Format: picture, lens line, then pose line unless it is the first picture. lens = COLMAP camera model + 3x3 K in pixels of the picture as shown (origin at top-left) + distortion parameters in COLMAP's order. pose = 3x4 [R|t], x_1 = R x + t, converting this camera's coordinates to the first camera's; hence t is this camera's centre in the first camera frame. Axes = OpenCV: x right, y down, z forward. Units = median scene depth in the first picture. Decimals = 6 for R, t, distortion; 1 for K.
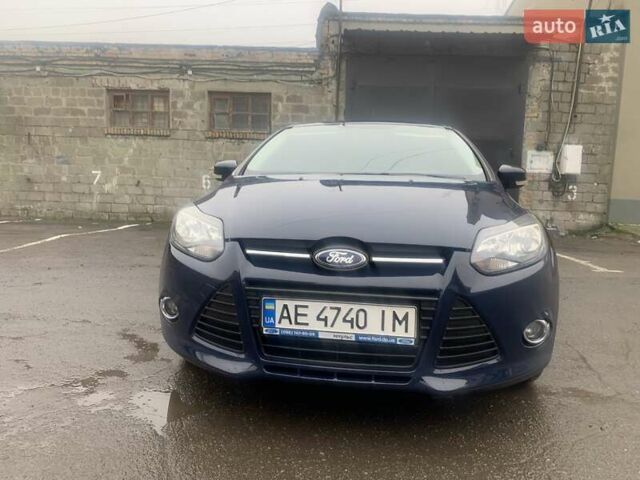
lens RADIAL K [[472.5, 0, 312.8], [0, 472.5, 283.7], [0, 0, 1]] dist [0.023377, -0.013552]
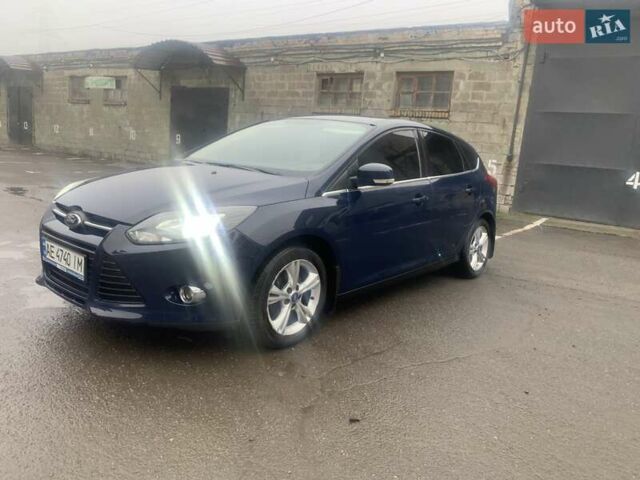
lens RADIAL K [[472.5, 0, 324.1], [0, 472.5, 275.3], [0, 0, 1]] dist [0.023377, -0.013552]
pose [[0.852404, 0.172996, -0.493437, 0.245933], [-0.153240, 0.984898, 0.080580, -0.019949], [0.499925, 0.006928, 0.866041, 0.007082]]
